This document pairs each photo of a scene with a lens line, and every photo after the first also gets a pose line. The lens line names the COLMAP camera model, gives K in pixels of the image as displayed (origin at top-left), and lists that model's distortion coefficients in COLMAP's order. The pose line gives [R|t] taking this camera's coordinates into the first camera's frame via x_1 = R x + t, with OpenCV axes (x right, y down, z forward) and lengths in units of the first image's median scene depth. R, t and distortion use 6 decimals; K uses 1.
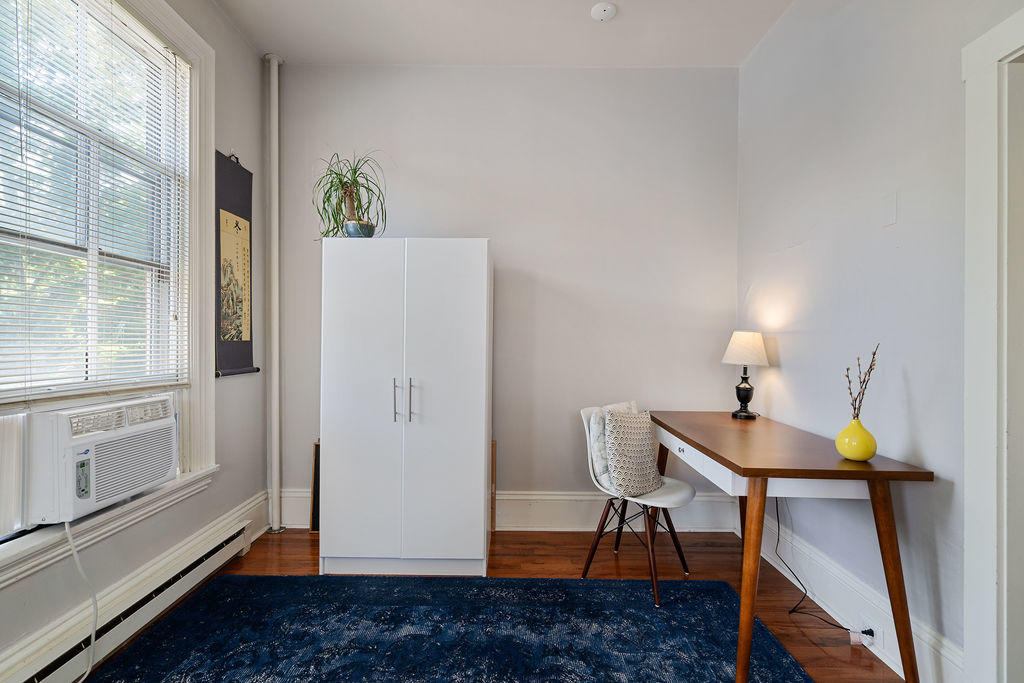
lens RADIAL K [[468.2, 0, 510.0], [0, 468.2, 337.7], [0, 0, 1]] dist [-0.001697, 0.000699]
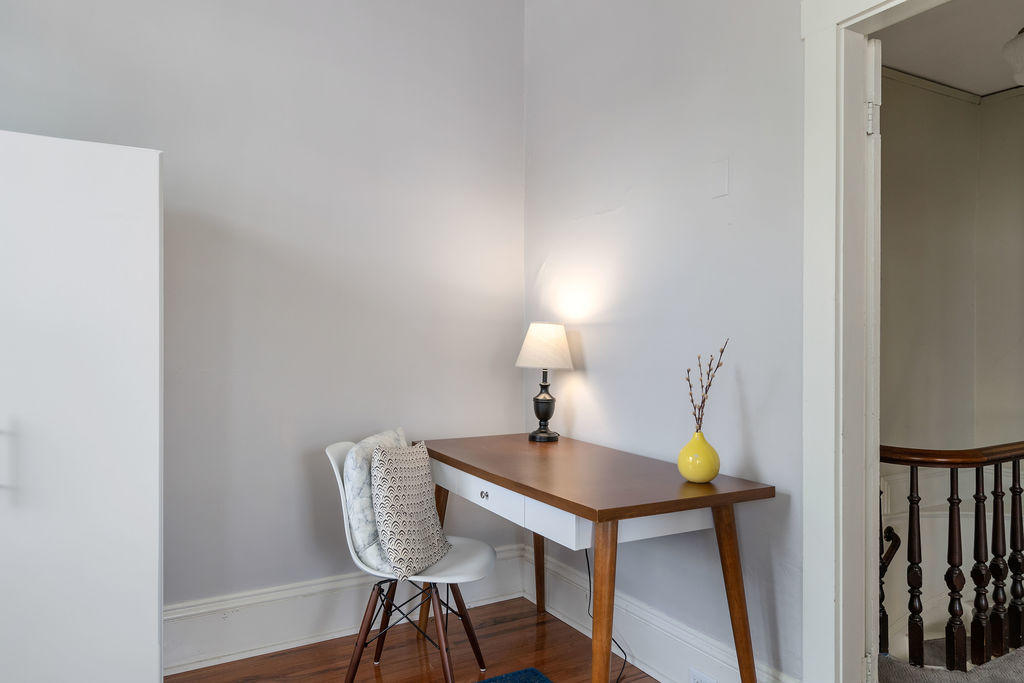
lens RADIAL K [[697.9, 0, 512.9], [0, 697.9, 343.3], [0, 0, 1]] dist [0.000318, 0.002785]
pose [[0.862086, -0.009157, 0.506680, -0.110174], [0.000693, 0.999857, 0.016891, -0.000110], [-0.506762, -0.014210, 0.861969, 0.091183]]
